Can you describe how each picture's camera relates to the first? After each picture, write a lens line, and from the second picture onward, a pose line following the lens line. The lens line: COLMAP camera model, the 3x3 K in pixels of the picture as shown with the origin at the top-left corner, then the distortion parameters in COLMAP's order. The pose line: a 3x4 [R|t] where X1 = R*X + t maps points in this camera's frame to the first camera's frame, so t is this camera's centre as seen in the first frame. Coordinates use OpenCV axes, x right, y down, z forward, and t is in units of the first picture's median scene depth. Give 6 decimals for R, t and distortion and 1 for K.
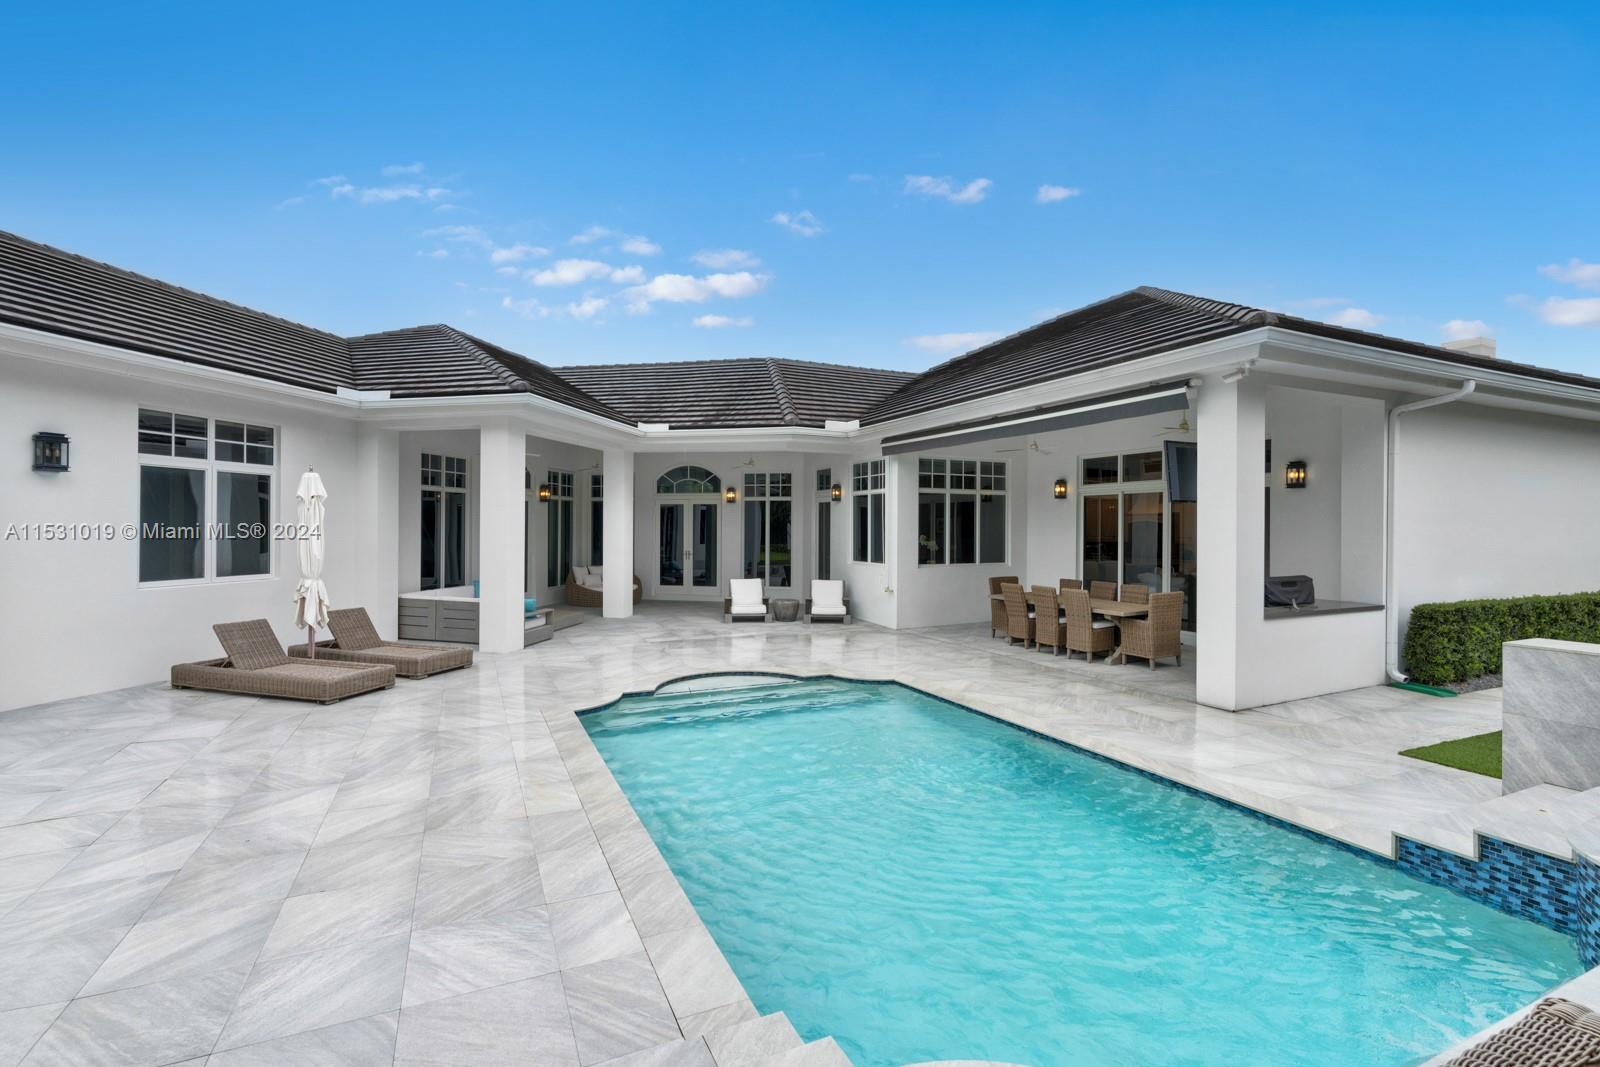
lens RADIAL K [[731.4, 0, 799.9], [0, 731.4, 529.8], [0, 0, 1]] dist [0.001172, 0.002153]
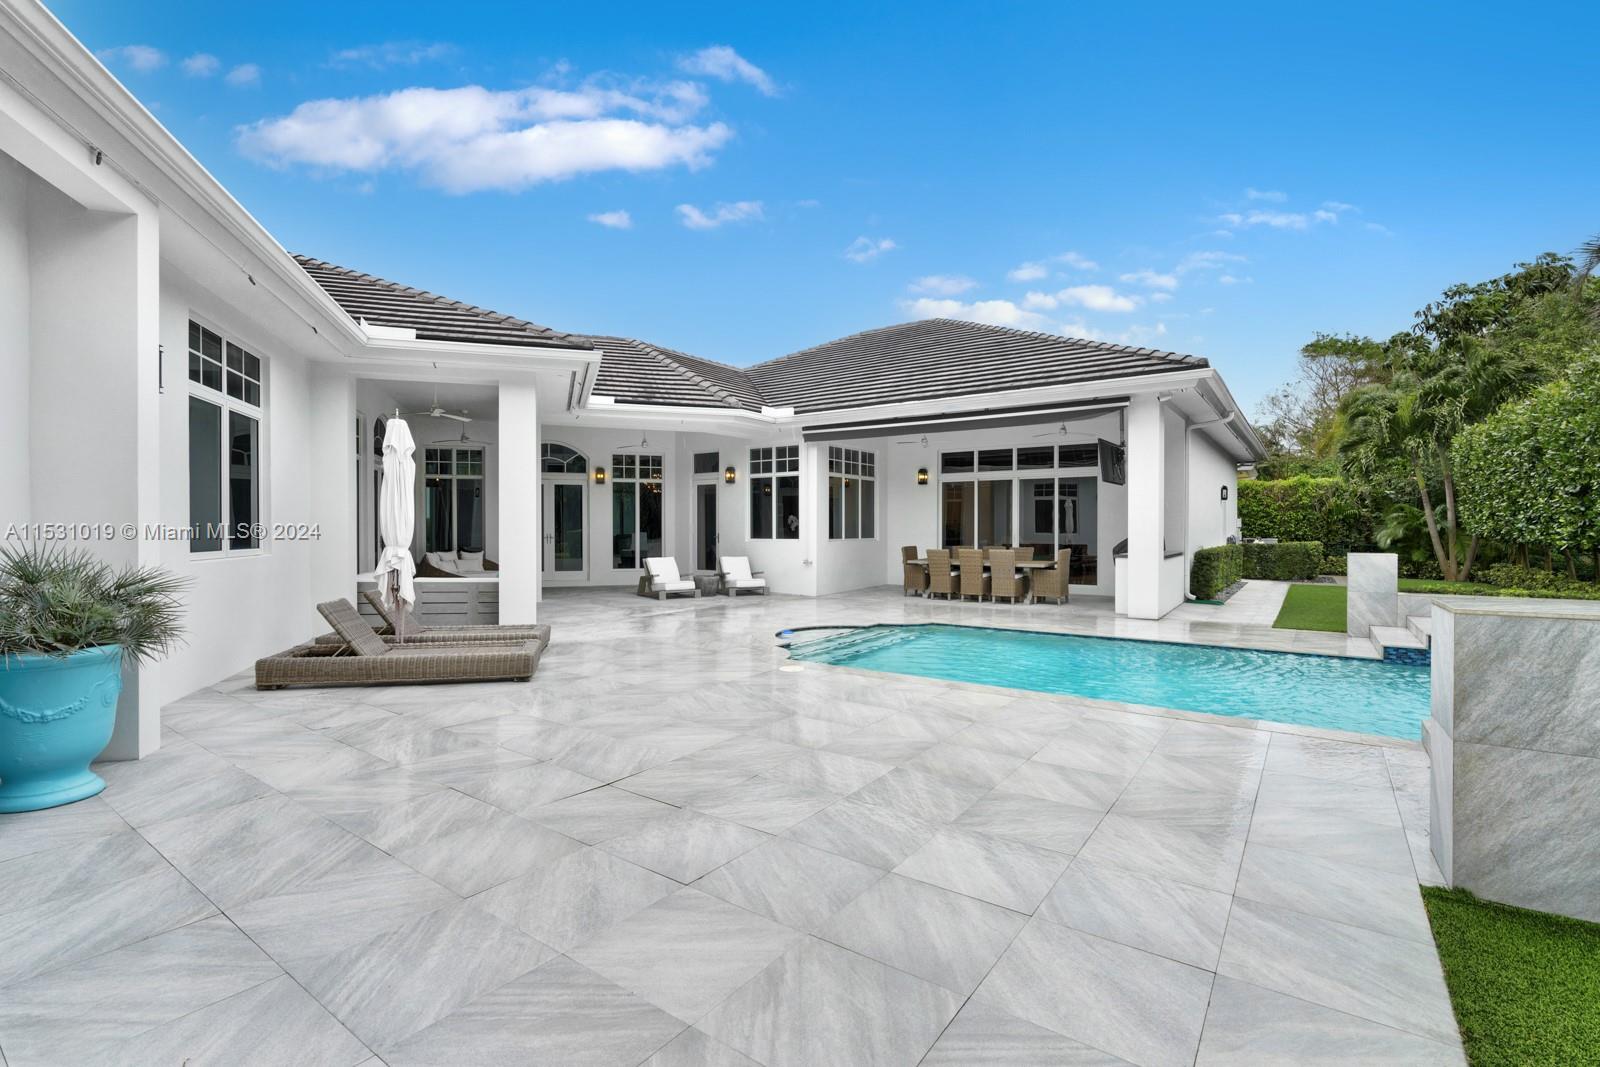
lens RADIAL K [[731.4, 0, 807.3], [0, 731.4, 537.5], [0, 0, 1]] dist [0.001172, 0.002153]
pose [[0.867763, -0.012479, 0.496821, -0.430980], [0.006792, 0.999889, 0.013253, 0.029676], [-0.496931, -0.008126, 0.867752, 0.028253]]
